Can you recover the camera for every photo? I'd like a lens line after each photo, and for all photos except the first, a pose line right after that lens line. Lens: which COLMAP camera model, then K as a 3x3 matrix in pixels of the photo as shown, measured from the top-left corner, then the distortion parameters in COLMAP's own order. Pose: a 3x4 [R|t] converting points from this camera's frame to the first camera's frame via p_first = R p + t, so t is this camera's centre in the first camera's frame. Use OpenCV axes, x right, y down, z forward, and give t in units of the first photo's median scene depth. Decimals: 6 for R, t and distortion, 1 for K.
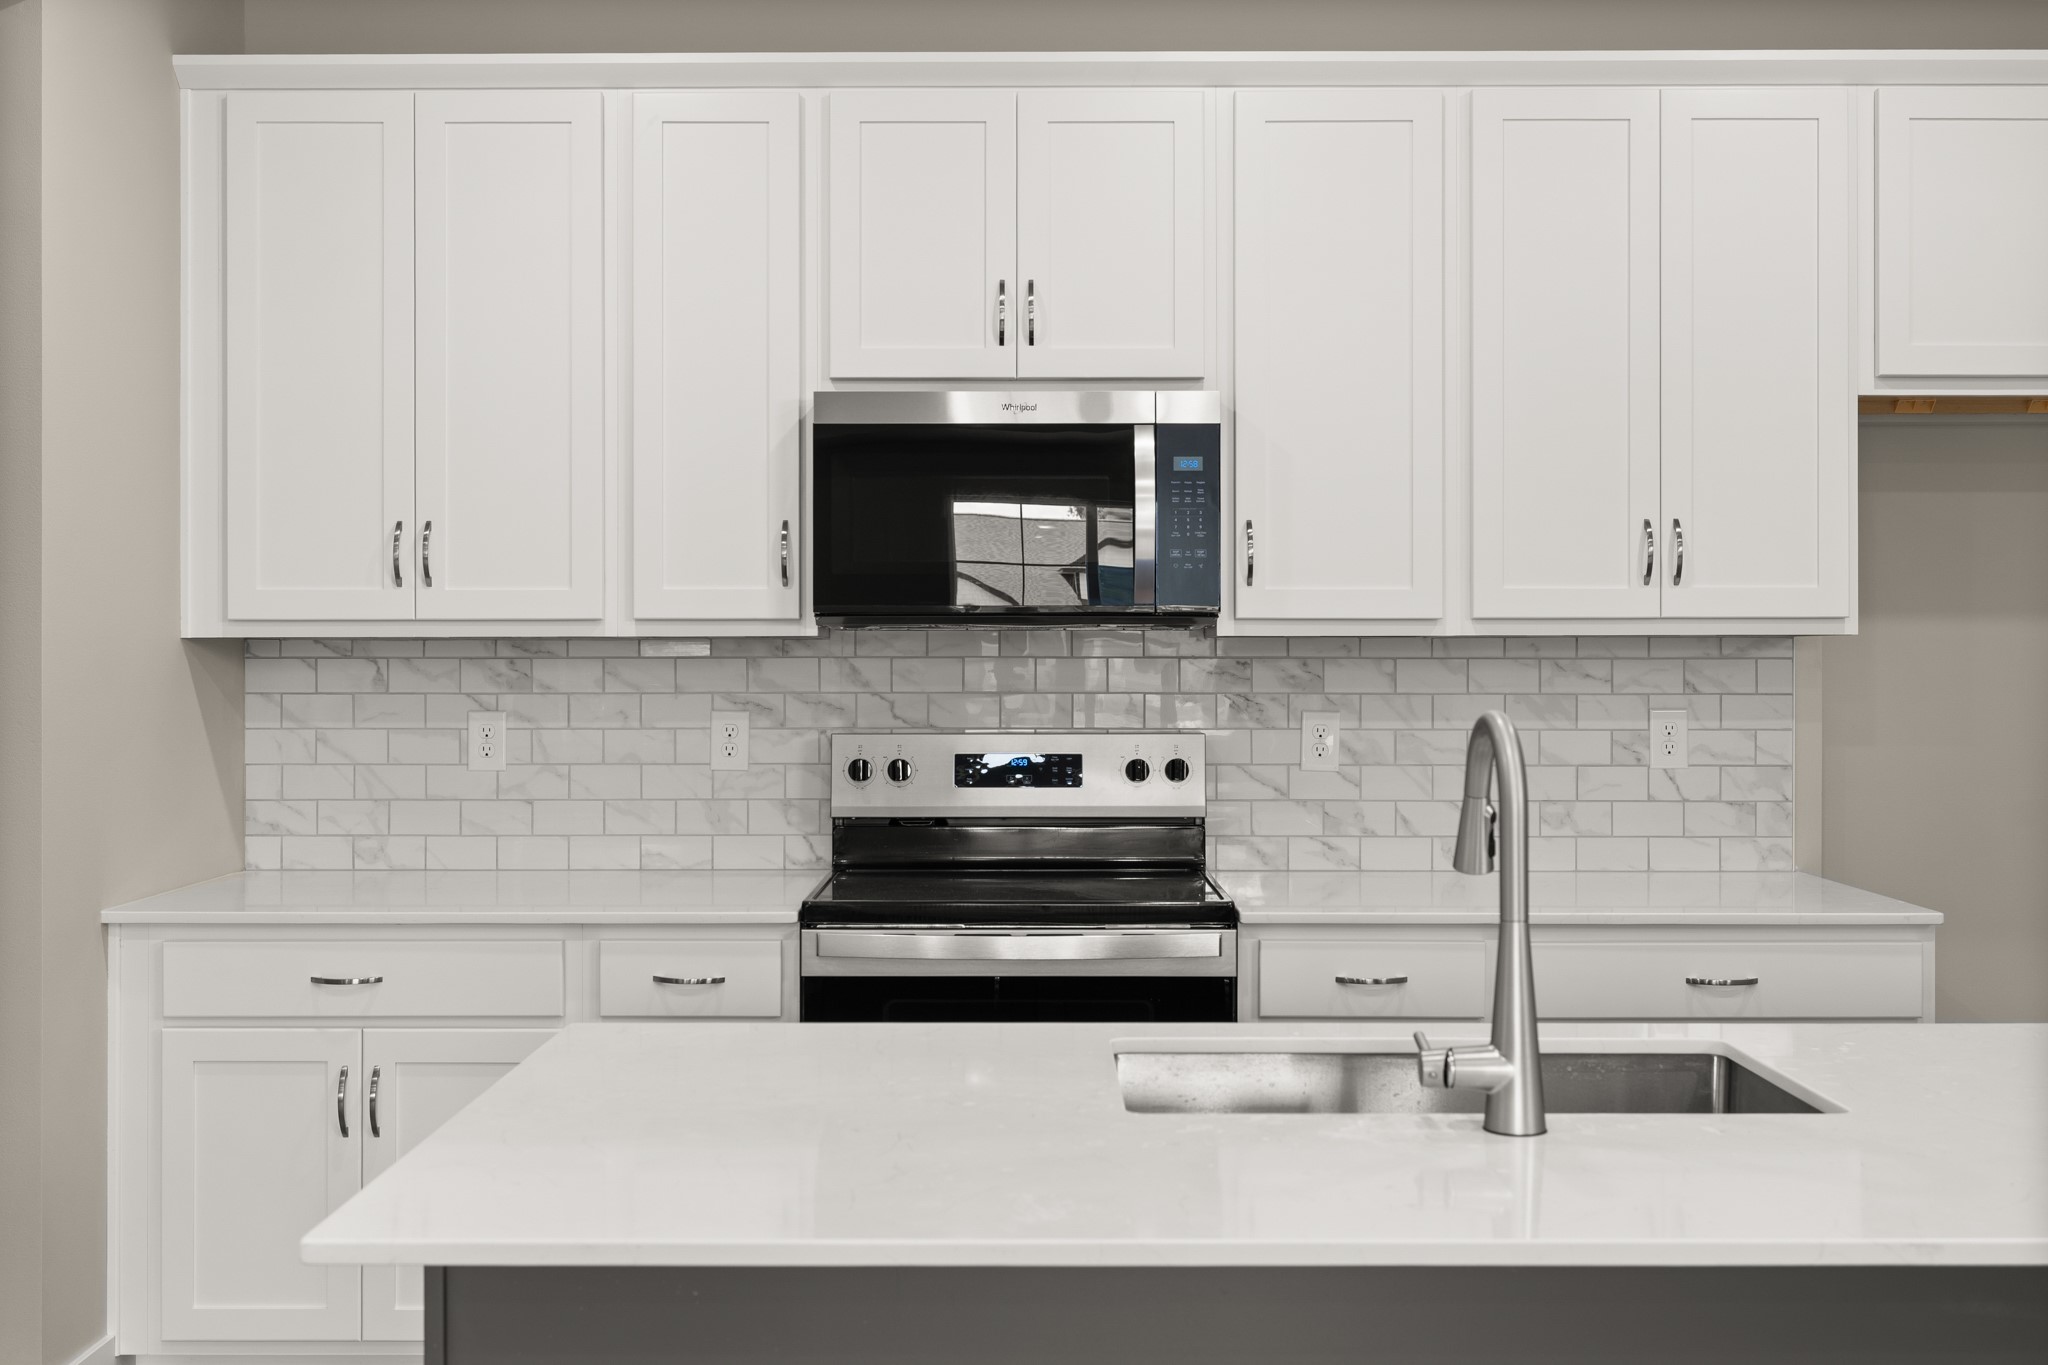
lens RADIAL K [[1994.3, 0, 1023.3], [0, 1994.3, 668.1], [0, 0, 1]] dist [-0.010806, 0.000000]
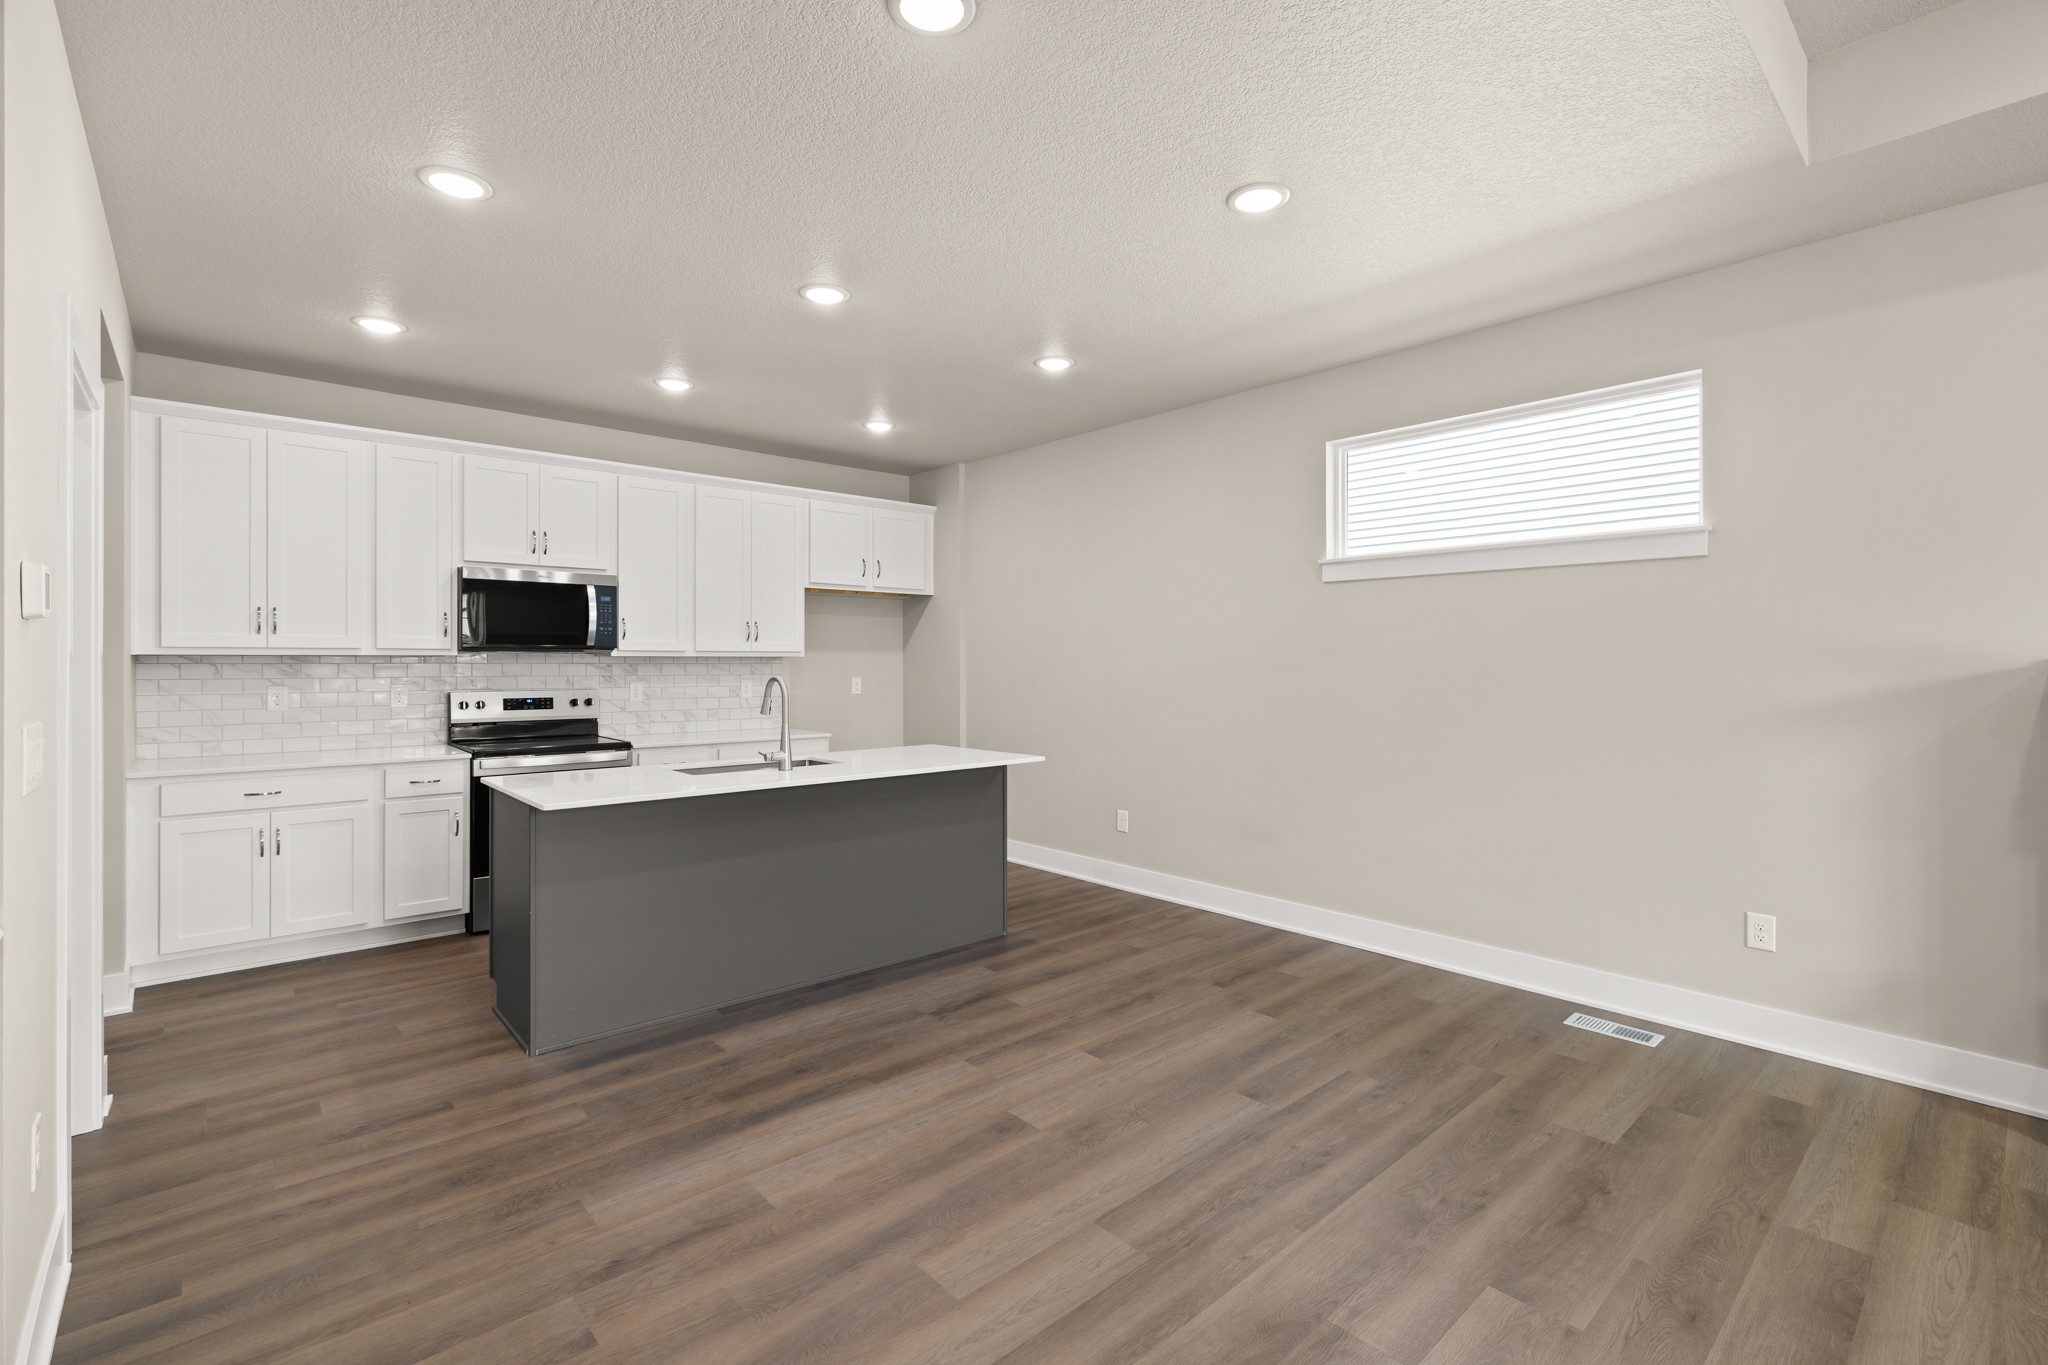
lens RADIAL K [[902.6, 0, 1020.2], [0, 902.6, 667.6], [0, 0, 1]] dist [-0.000462, -0.000248]
pose [[0.744200, -0.003074, 0.667950, -0.331721], [0.005311, 0.999985, -0.001315, 0.005952], [-0.667936, 0.004527, 0.744205, -0.395290]]
